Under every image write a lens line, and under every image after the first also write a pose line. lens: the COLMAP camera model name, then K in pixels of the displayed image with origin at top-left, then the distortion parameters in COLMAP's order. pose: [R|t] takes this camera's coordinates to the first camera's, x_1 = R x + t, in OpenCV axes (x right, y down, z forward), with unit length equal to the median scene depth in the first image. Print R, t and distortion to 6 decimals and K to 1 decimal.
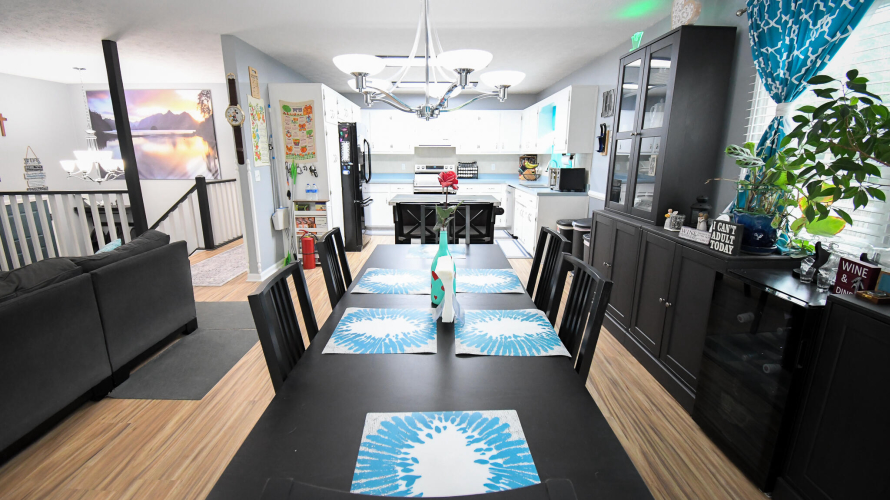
lens RADIAL K [[391.3, 0, 436.4], [0, 391.3, 254.5], [0, 0, 1]] dist [0.001334, -0.001665]
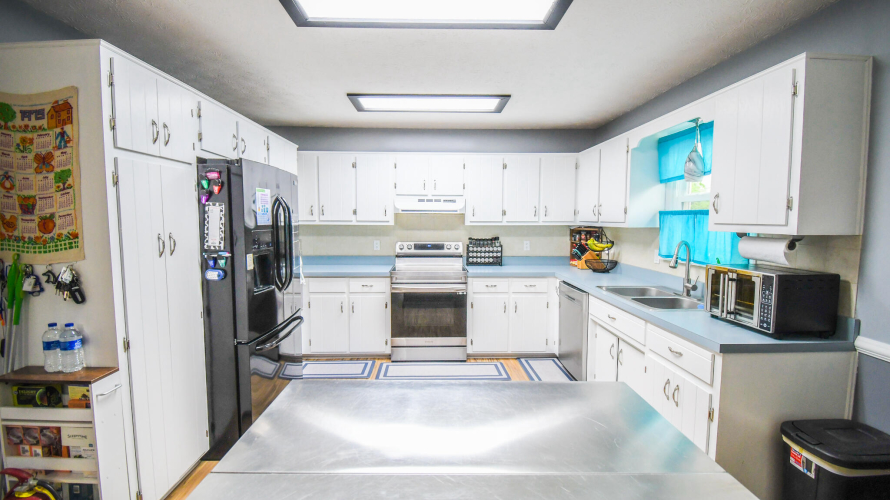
lens RADIAL K [[380.5, 0, 447.1], [0, 380.5, 249.2], [0, 0, 1]] dist [-0.016293, -0.000846]
pose [[0.999152, -0.002422, 0.041114, -0.001051], [0.009210, 0.986126, -0.165741, -0.168708], [-0.040142, 0.165979, 0.985312, 0.593181]]
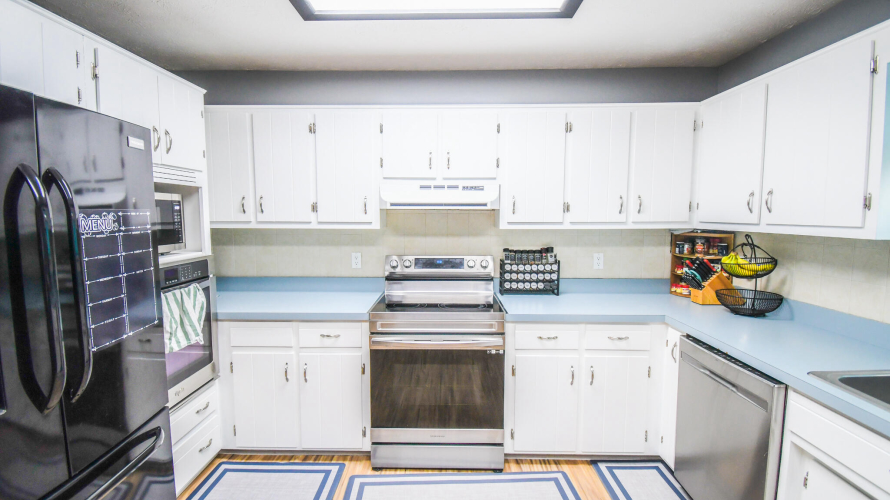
lens RADIAL K [[391.3, 0, 443.2], [0, 391.3, 248.4], [0, 0, 1]] dist [0.001334, -0.001665]
pose [[0.999964, -0.001504, -0.008316, 0.003713], [0.000160, 0.987229, -0.159305, -0.243743], [0.008450, 0.159298, 0.987194, 0.873727]]
